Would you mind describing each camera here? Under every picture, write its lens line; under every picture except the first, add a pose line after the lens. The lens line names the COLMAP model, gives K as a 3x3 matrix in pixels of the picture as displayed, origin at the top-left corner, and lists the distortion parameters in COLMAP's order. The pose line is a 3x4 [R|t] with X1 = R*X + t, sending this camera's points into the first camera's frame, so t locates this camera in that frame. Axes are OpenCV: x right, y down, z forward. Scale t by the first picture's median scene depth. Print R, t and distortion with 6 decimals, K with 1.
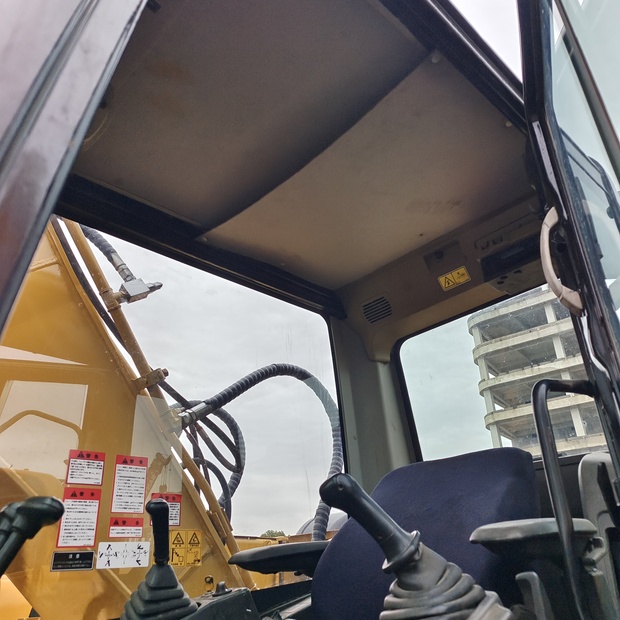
lens RADIAL K [[557.7, 0, 307.0], [0, 557.7, 308.5], [0, 0, 1]] dist [0.040568, 0.018723]
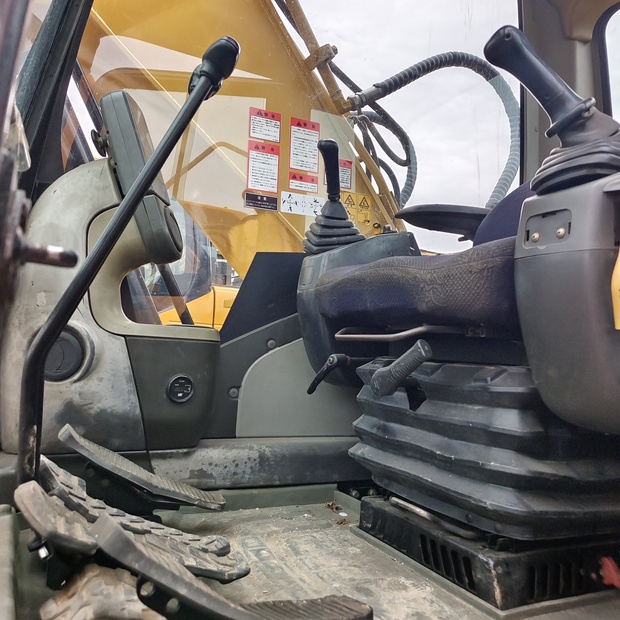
lens RADIAL K [[554.4, 0, 315.8], [0, 554.4, 311.2], [0, 0, 1]] dist [0.047880, -0.004846]
pose [[0.956999, 0.068770, -0.281823, 0.027191], [0.043143, 0.926951, 0.372694, 0.207015], [0.286866, -0.368826, 0.884124, -0.050760]]
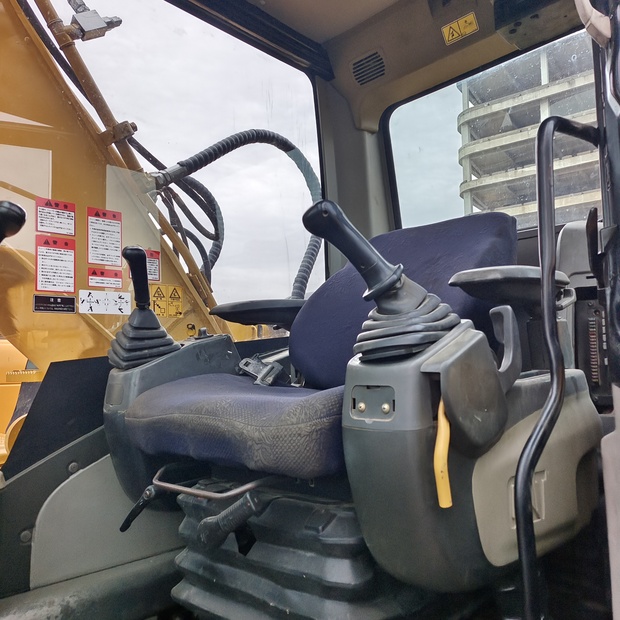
lens RADIAL K [[559.0, 0, 305.8], [0, 559.0, 310.4], [0, 0, 1]] dist [0.040152, 0.000200]
pose [[0.998971, 0.021775, 0.039788, -0.003668], [-0.034262, 0.937097, 0.347383, 0.079948], [-0.029720, -0.348389, 0.936879, 0.034909]]
